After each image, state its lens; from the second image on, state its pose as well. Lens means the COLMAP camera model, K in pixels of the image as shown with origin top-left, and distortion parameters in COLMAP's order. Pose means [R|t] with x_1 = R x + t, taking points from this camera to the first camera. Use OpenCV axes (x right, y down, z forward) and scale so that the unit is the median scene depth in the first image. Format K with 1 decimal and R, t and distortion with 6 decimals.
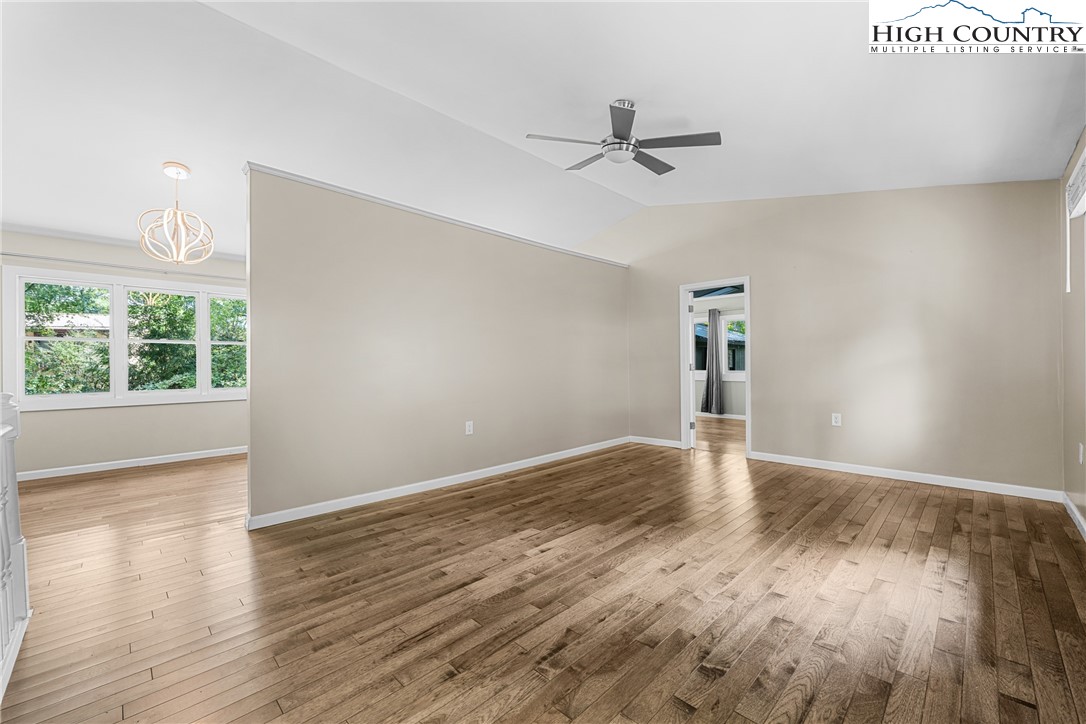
lens RADIAL K [[434.2, 0, 536.5], [0, 434.2, 364.6], [0, 0, 1]] dist [-0.000582, -0.000249]
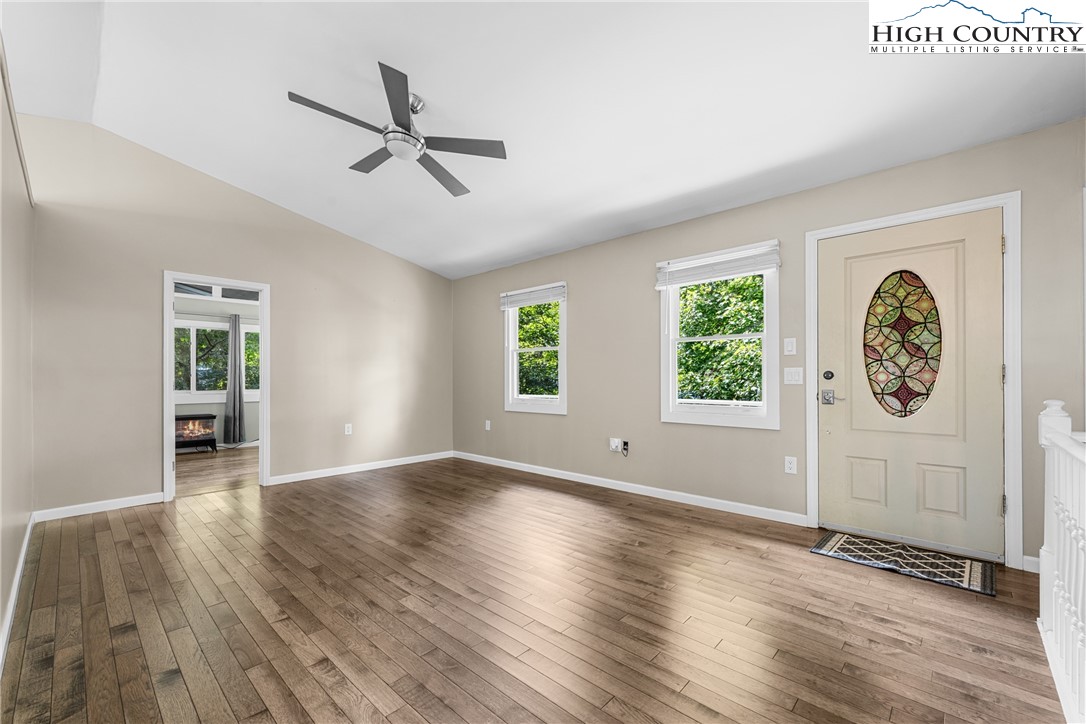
lens RADIAL K [[444.2, 0, 541.4], [0, 444.2, 379.4], [0, 0, 1]] dist [0.000084, -0.000048]
pose [[-0.040245, 0.007962, 0.999158, -0.727778], [0.003007, 0.999965, -0.007848, 0.004942], [-0.999185, 0.002689, -0.040267, 0.731655]]
